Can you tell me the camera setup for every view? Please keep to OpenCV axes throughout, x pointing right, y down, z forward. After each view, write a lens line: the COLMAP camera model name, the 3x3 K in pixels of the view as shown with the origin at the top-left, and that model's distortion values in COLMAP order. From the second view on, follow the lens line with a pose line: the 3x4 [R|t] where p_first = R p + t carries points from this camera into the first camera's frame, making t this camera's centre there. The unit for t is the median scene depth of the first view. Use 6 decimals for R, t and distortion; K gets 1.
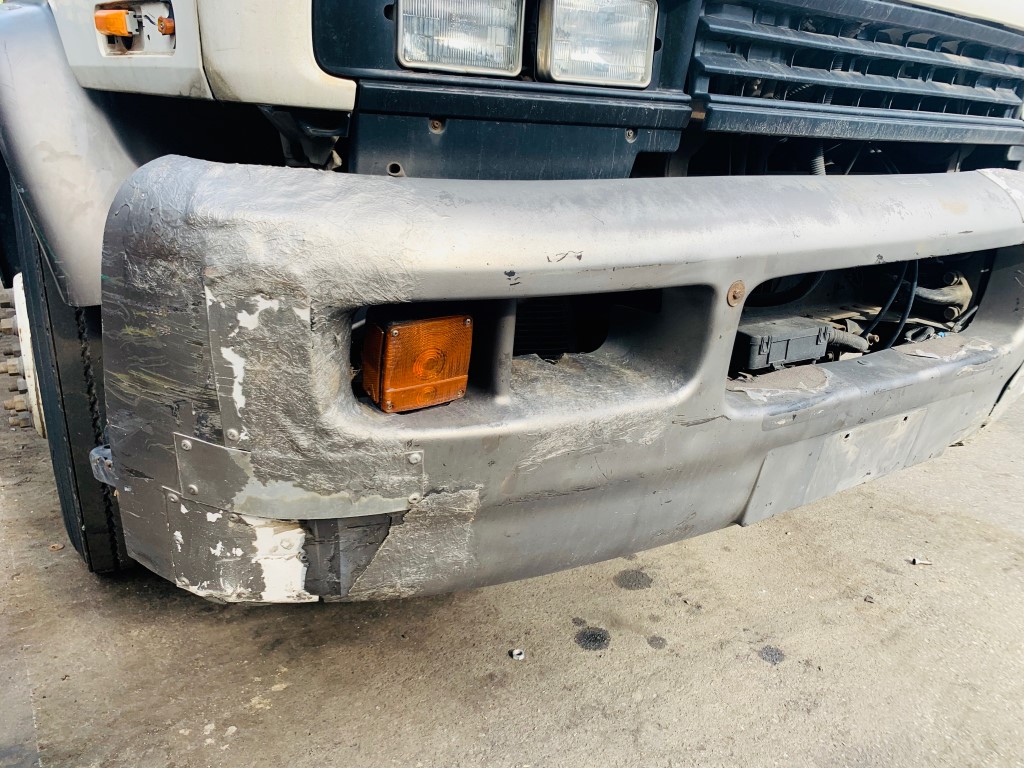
lens RADIAL K [[758.6, 0, 467.6], [0, 758.6, 379.3], [0, 0, 1]] dist [0.032587, -0.045757]
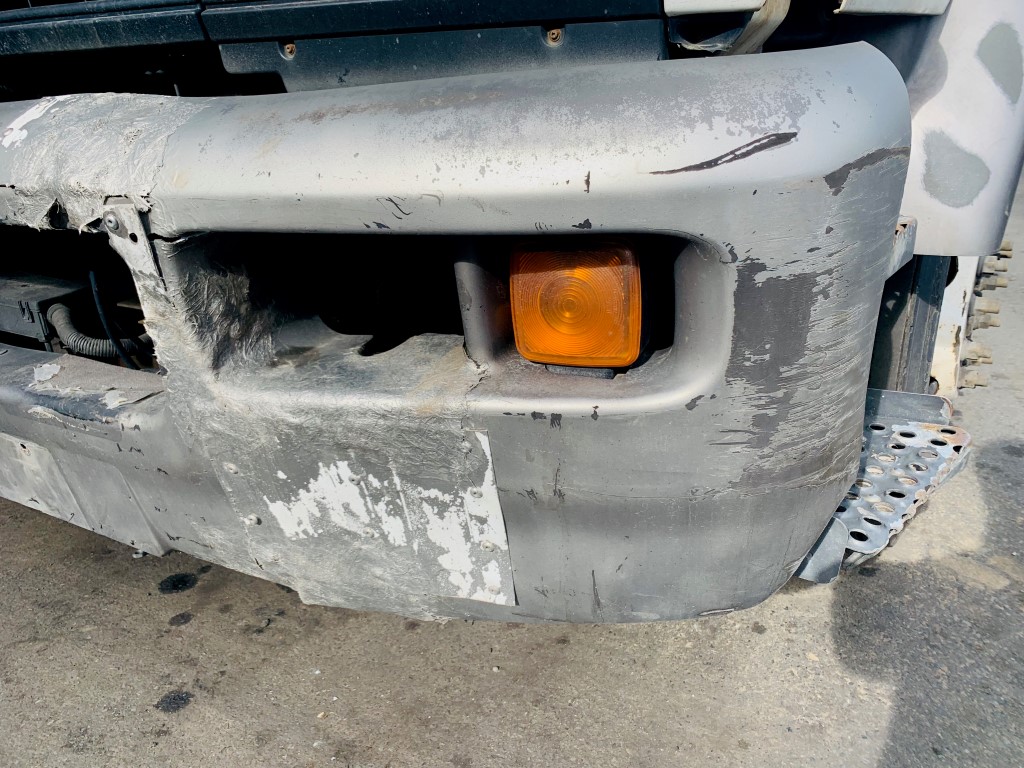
lens RADIAL K [[769.2, 0, 512.0], [0, 769.2, 384.0], [0, 0, 1]] dist [0.030261, -0.054919]
pose [[0.484661, 0.274442, -0.830533, 2.081283], [-0.229434, 0.956145, 0.182063, -0.375134], [0.844076, 0.102314, 0.526373, 1.495778]]
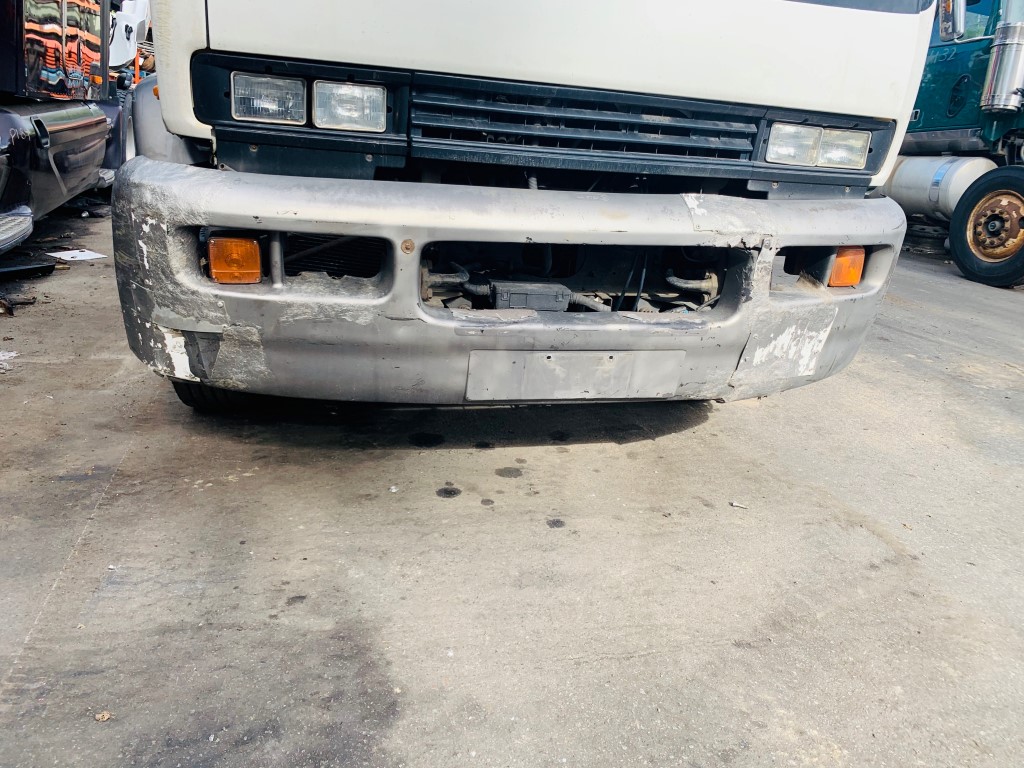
lens RADIAL K [[769.2, 0, 512.0], [0, 769.2, 384.0], [0, 0, 1]] dist [0.030261, -0.054919]
pose [[0.944230, 0.140639, -0.297743, 1.248342], [-0.143341, 0.989590, 0.012855, 0.164552], [0.296451, 0.030541, 0.954560, -0.726103]]
